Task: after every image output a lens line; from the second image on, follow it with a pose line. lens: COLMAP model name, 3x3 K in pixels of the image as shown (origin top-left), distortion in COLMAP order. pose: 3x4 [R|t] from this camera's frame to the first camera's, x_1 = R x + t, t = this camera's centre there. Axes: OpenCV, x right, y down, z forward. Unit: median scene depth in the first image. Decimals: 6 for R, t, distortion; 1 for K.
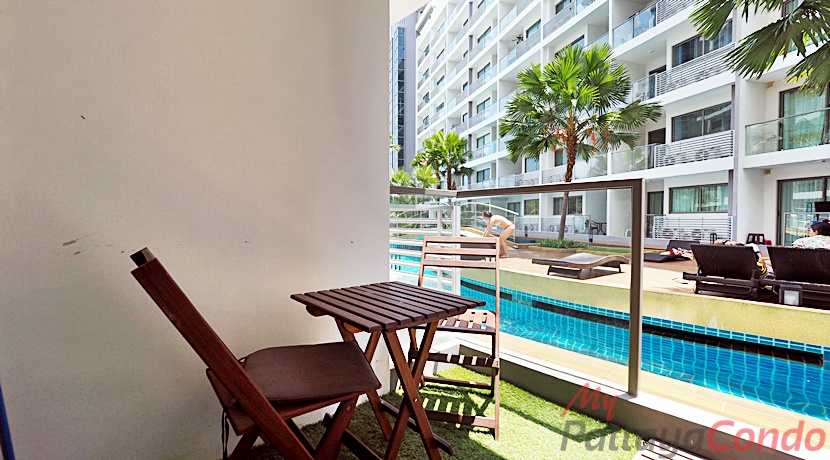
lens RADIAL K [[355.4, 0, 417.6], [0, 355.4, 228.8], [0, 0, 1]] dist [-0.000823, 0.000066]
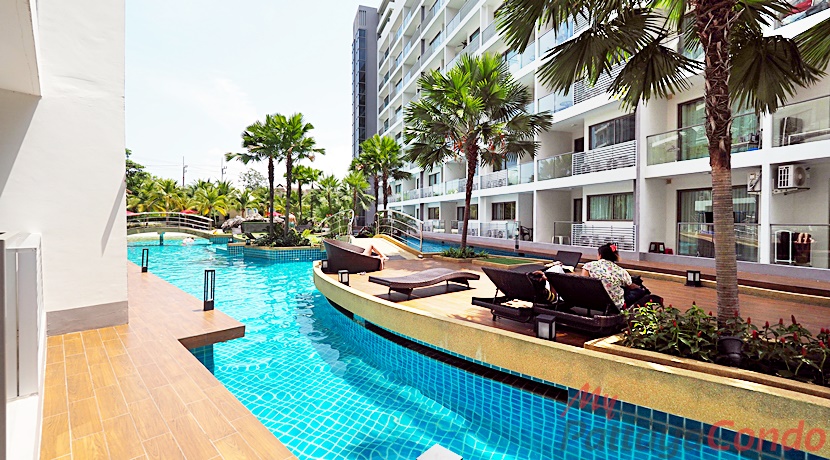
lens RADIAL K [[351.2, 0, 429.7], [0, 351.2, 224.9], [0, 0, 1]] dist [-0.000730, -0.000069]
pose [[0.998703, 0.002554, 0.050859, 0.219347], [-0.002167, 0.999968, -0.007682, -0.023944], [-0.050877, 0.007562, 0.998676, 0.025658]]
